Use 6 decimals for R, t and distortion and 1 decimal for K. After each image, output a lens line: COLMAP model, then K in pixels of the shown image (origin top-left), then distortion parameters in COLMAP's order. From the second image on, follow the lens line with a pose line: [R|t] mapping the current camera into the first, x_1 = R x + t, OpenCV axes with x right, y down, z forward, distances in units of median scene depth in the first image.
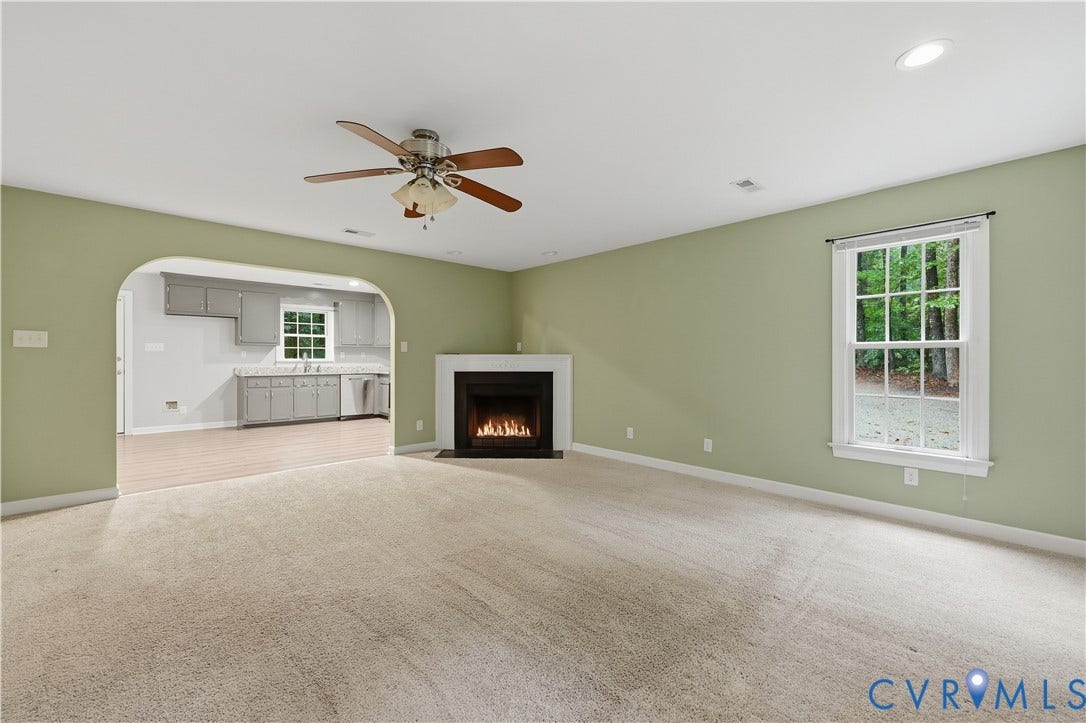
lens RADIAL K [[450.6, 0, 537.6], [0, 450.6, 358.9], [0, 0, 1]] dist [0.000719, 0.000163]
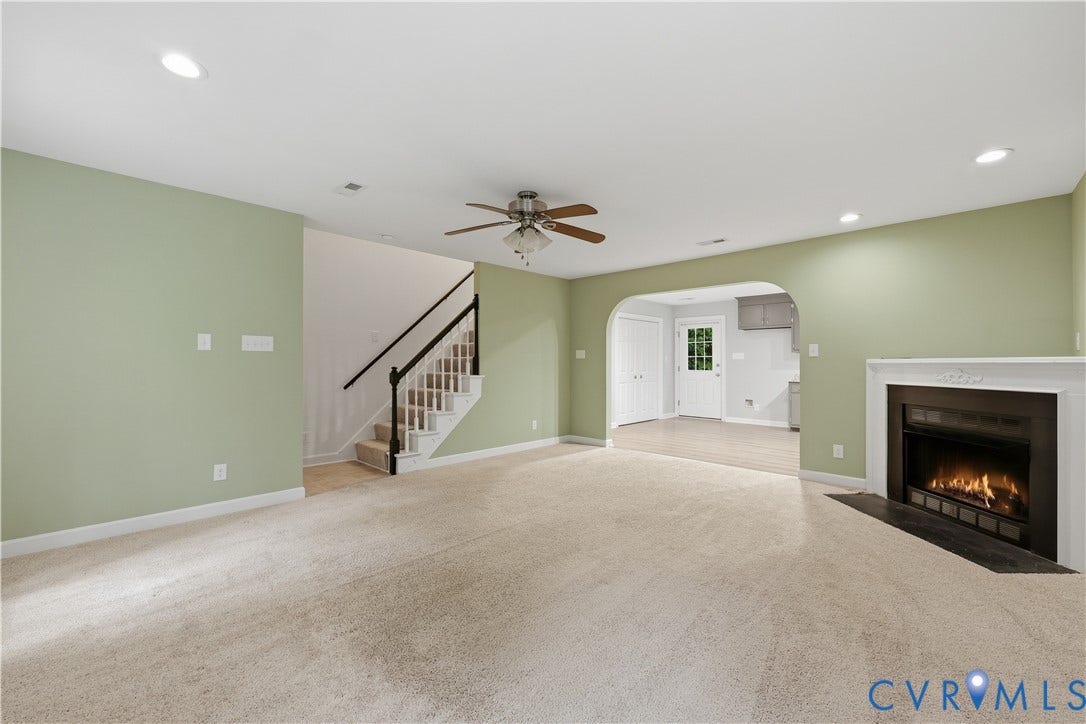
lens RADIAL K [[450.6, 0, 537.6], [0, 450.6, 359.4], [0, 0, 1]] dist [0.000719, 0.000163]
pose [[0.040574, -0.010489, -0.999121, 0.496445], [-0.004302, 0.999934, -0.010672, -0.000785], [0.999167, 0.004731, 0.040526, 0.448947]]
